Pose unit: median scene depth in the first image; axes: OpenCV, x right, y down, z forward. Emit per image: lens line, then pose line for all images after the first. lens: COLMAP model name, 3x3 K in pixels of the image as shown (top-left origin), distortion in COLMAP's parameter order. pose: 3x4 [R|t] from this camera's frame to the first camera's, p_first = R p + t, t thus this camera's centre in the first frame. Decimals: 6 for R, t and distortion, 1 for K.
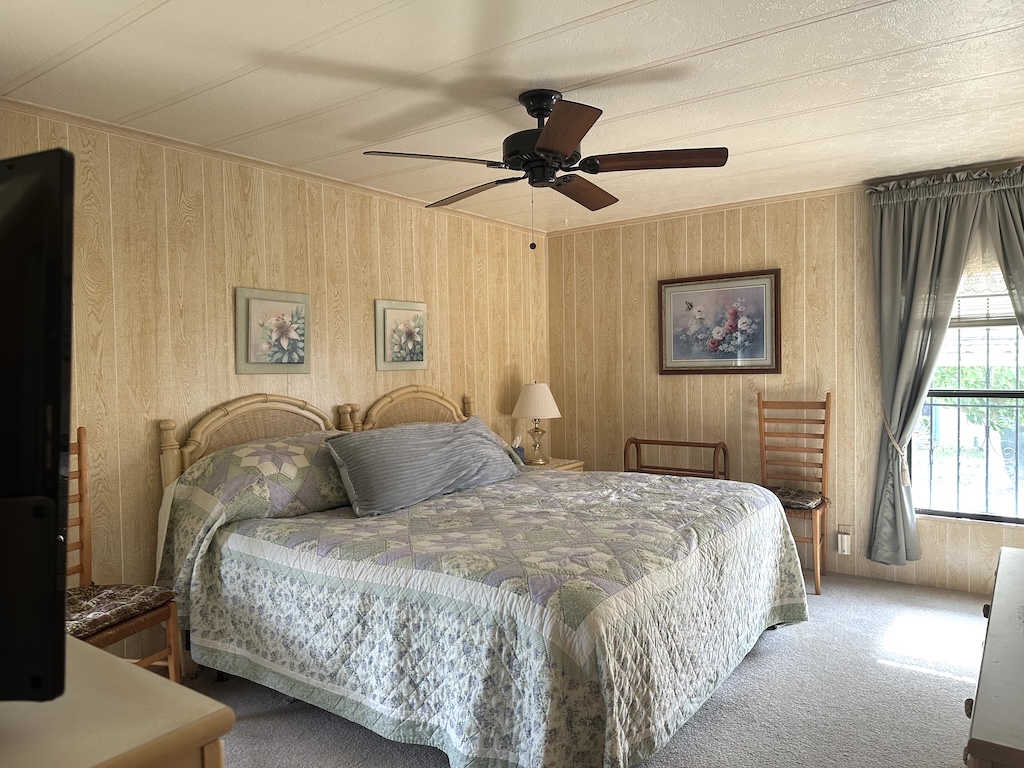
lens RADIAL K [[728.3, 0, 509.4], [0, 728.3, 383.6], [0, 0, 1]] dist [0.121299, -0.136300]
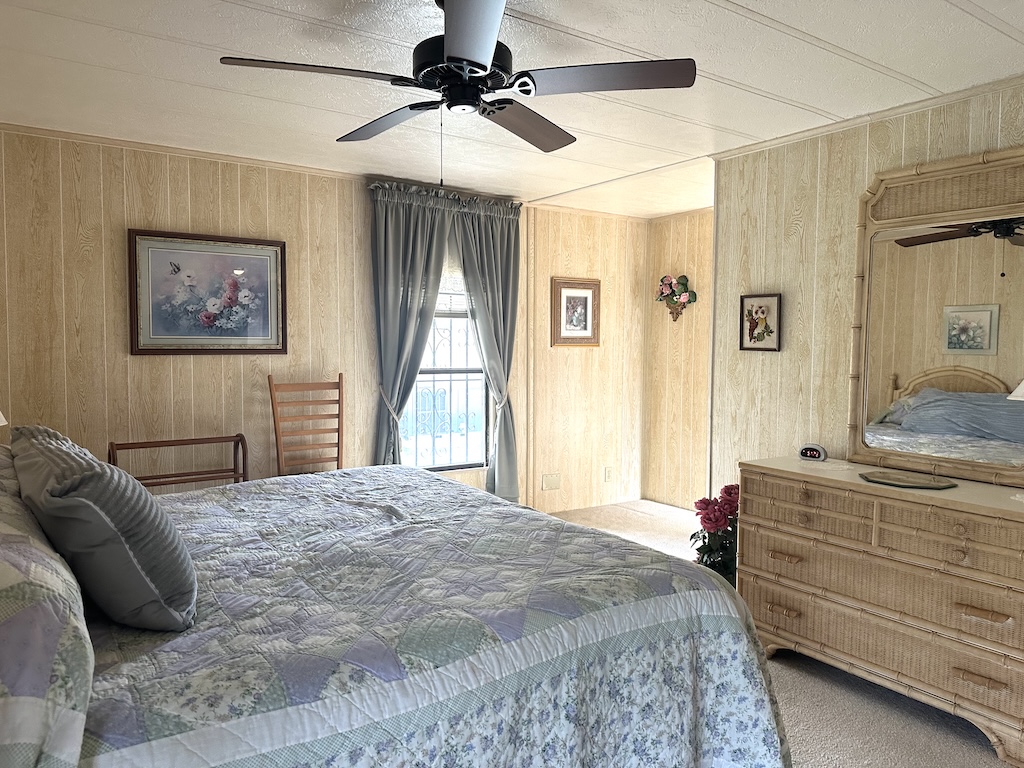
lens RADIAL K [[722.6, 0, 515.2], [0, 722.6, 388.0], [0, 0, 1]] dist [0.040901, -0.044723]
pose [[0.316719, -0.037888, 0.947762, -0.412663], [0.014403, 0.999279, 0.035134, 0.001202], [-0.948410, 0.002523, 0.317036, 0.425066]]
